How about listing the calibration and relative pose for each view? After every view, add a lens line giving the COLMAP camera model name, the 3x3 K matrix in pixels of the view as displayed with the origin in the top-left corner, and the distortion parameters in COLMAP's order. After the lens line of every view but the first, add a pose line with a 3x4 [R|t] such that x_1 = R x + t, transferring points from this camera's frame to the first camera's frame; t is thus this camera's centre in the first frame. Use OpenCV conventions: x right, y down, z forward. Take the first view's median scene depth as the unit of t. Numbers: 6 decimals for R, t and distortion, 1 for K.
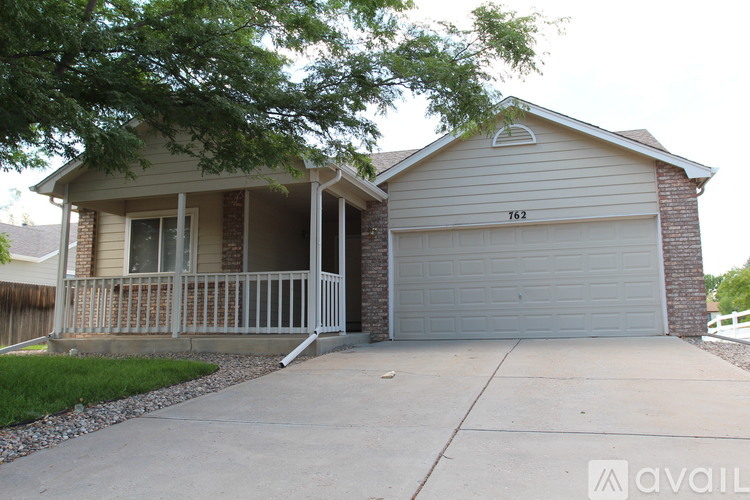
lens RADIAL K [[603.7, 0, 372.5], [0, 603.7, 242.8], [0, 0, 1]] dist [-0.045033, -0.000473]
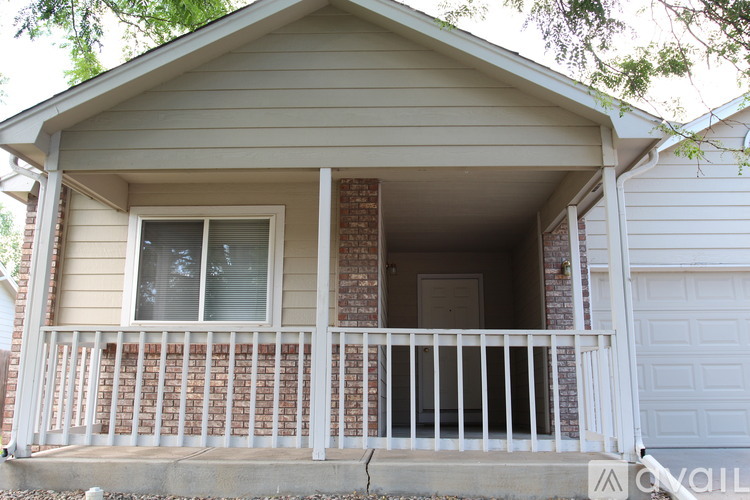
lens RADIAL K [[704.1, 0, 377.7], [0, 704.1, 255.1], [0, 0, 1]] dist [-0.040971, -0.000847]
pose [[0.969356, 0.061841, 0.237751, -0.371738], [-0.049341, 0.997086, -0.058178, 0.020219], [-0.240656, 0.044664, 0.969582, 0.373520]]
